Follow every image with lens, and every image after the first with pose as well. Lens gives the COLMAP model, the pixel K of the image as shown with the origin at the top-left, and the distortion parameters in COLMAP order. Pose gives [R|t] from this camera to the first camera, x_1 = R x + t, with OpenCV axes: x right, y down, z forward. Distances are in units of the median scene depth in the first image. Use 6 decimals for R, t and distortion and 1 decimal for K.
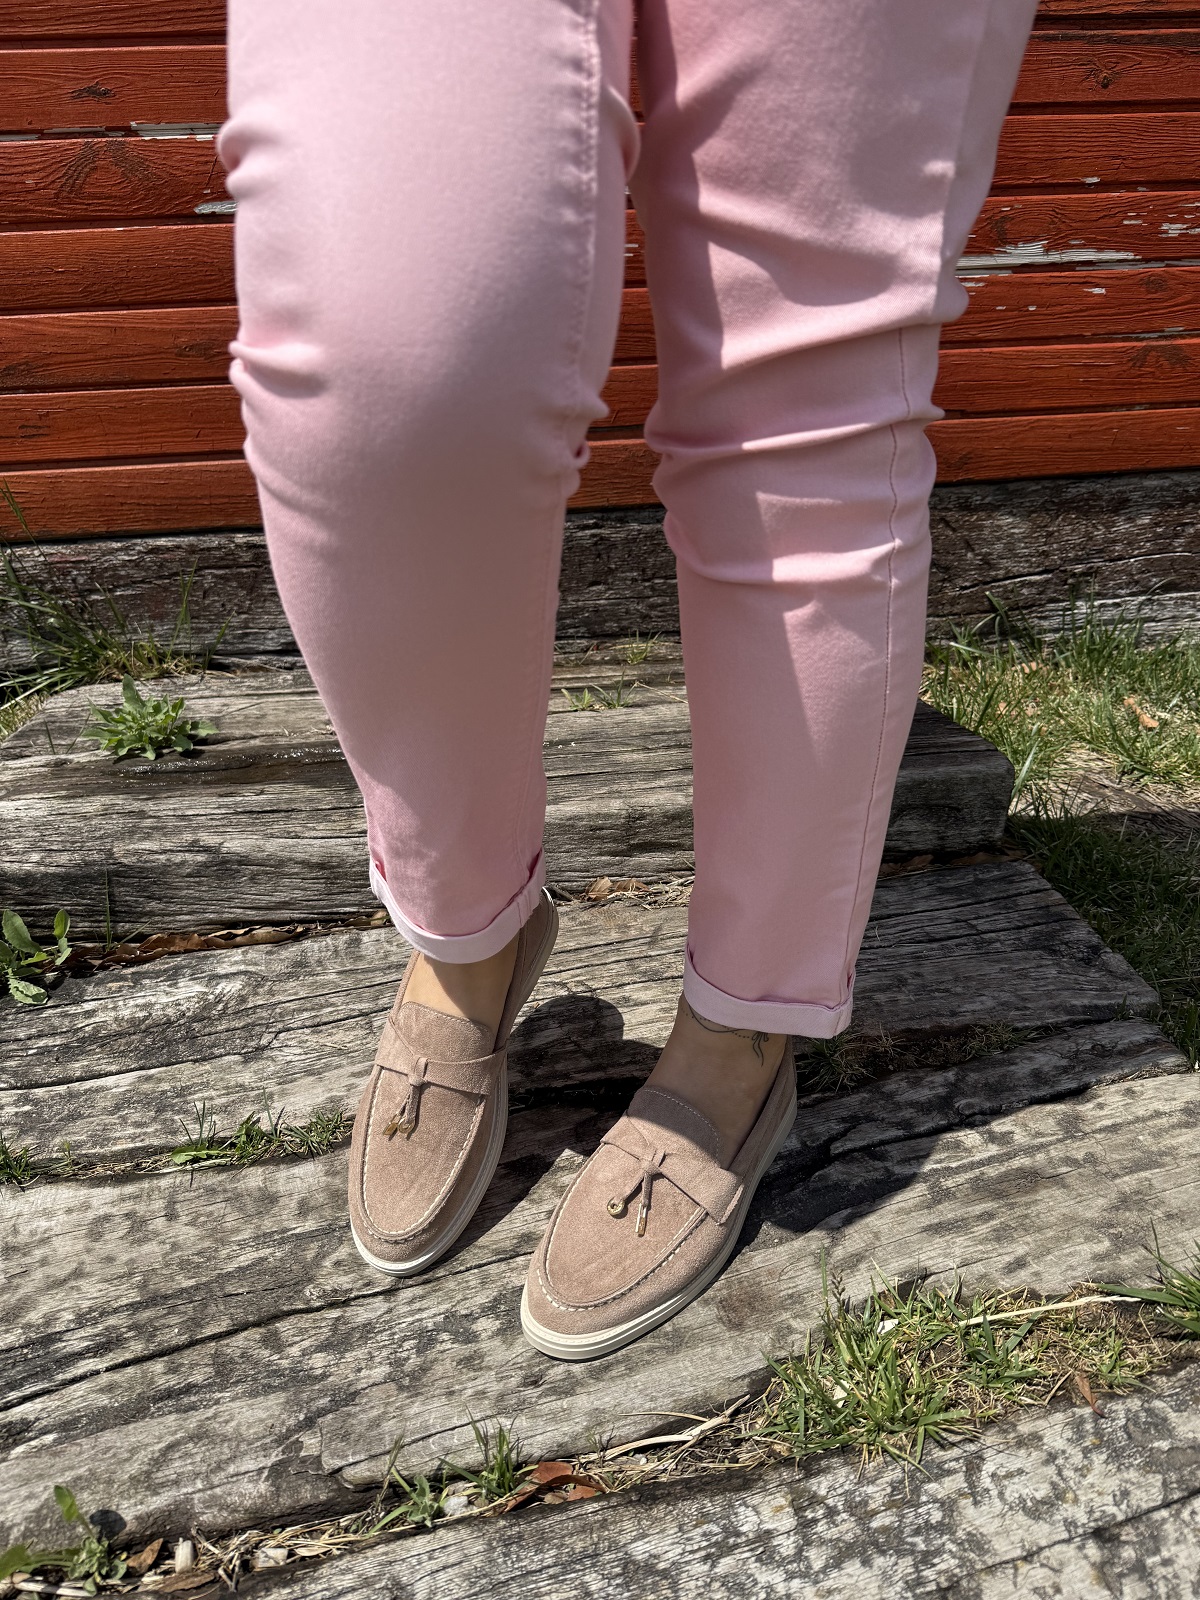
lens RADIAL K [[1153.5, 0, 599.5], [0, 1153.5, 797.8], [0, 0, 1]] dist [-0.004400, -0.013271]
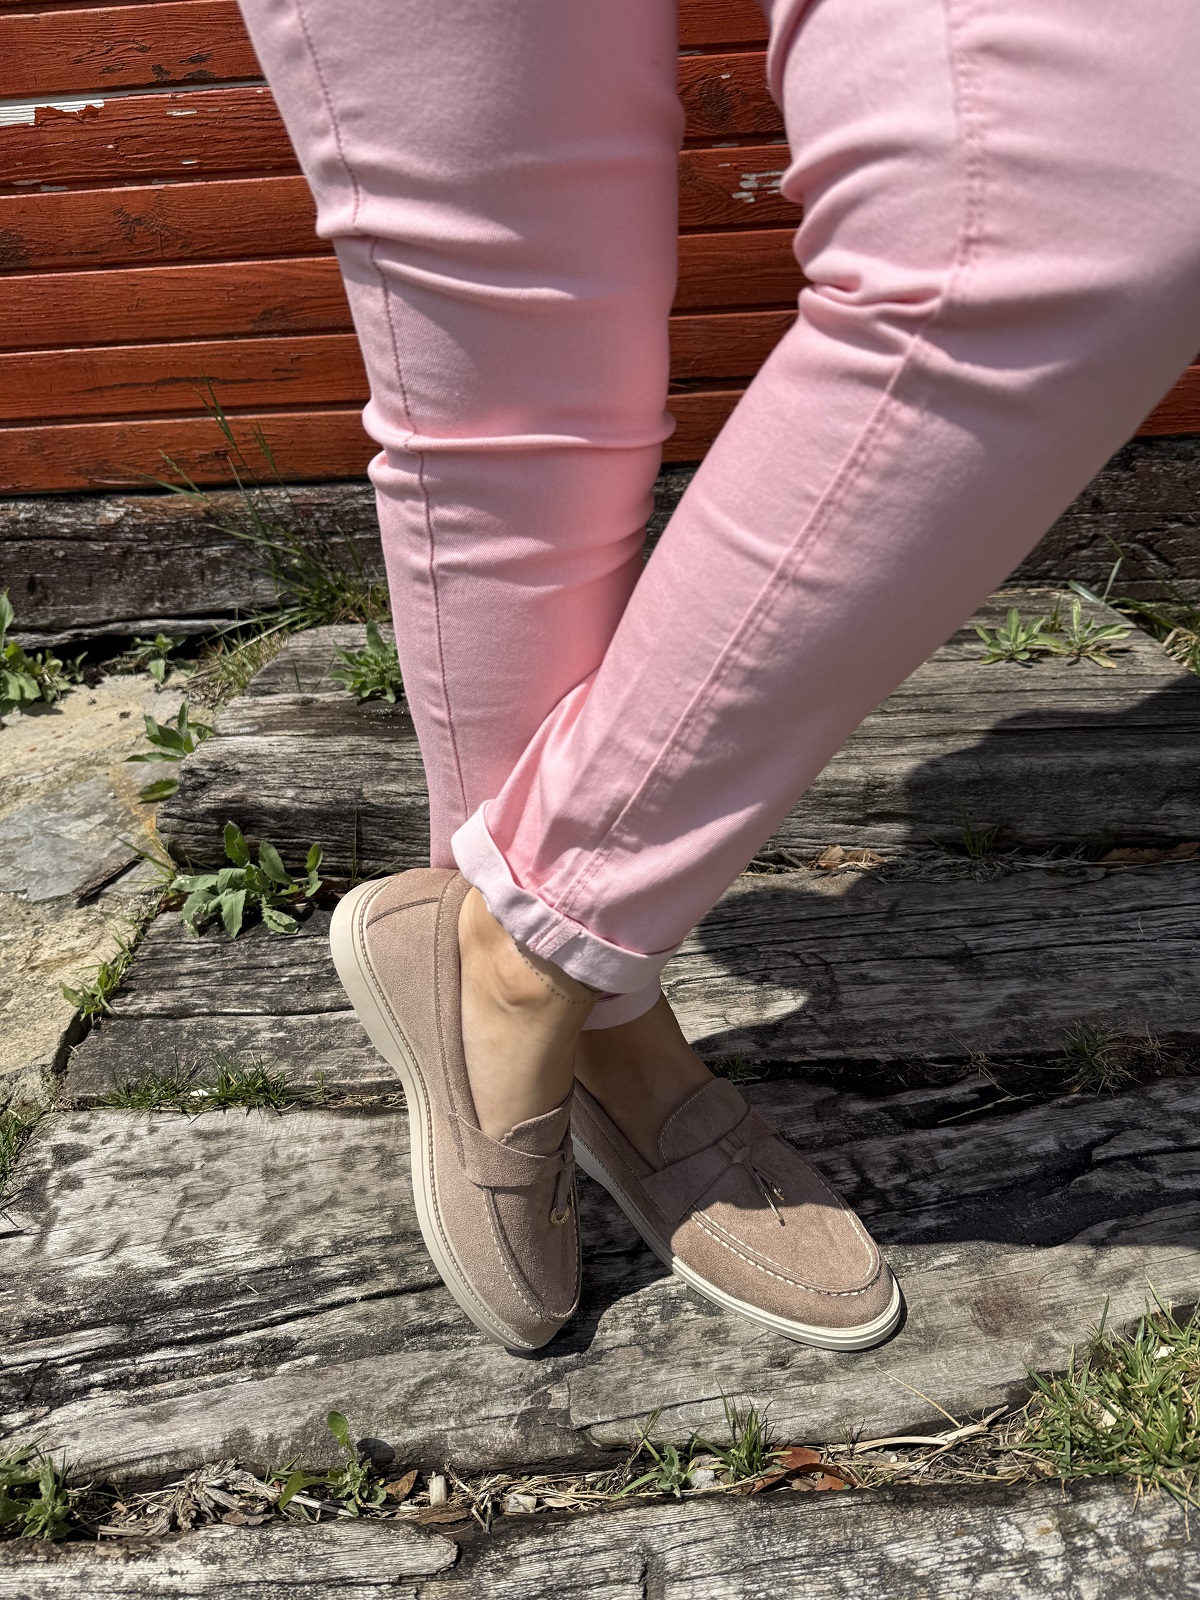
lens RADIAL K [[1153.5, 0, 589.9], [0, 1153.5, 794.5], [0, 0, 1]] dist [-0.004400, -0.013271]
pose [[0.986743, 0.055770, -0.152406, -0.087633], [-0.048894, 0.997626, 0.048497, -0.015599], [0.154749, -0.040402, 0.987127, 0.022625]]
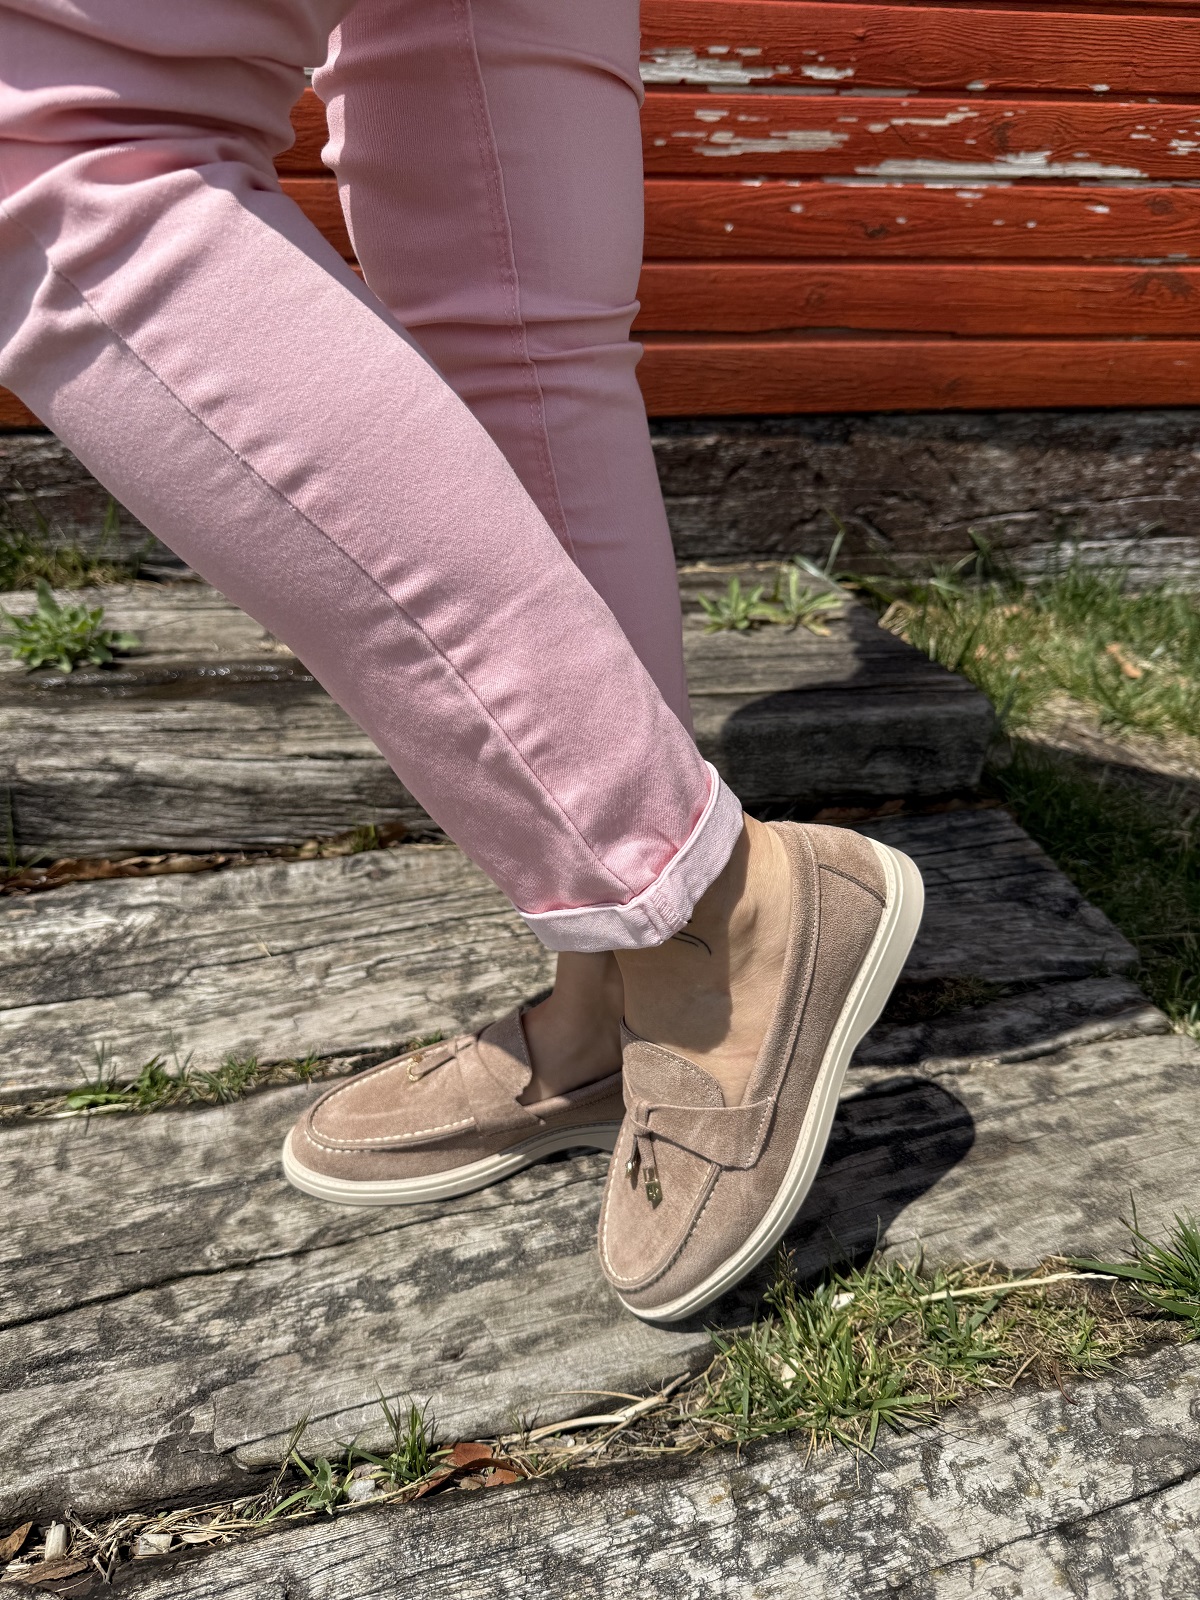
lens RADIAL K [[1153.5, 0, 601.4], [0, 1153.5, 811.2], [0, 0, 1]] dist [-0.004400, -0.013271]
pose [[0.998973, 0.028867, 0.034912, 0.014121], [-0.030729, 0.998066, 0.054030, 0.024441], [-0.033285, -0.055048, 0.997929, 0.104181]]
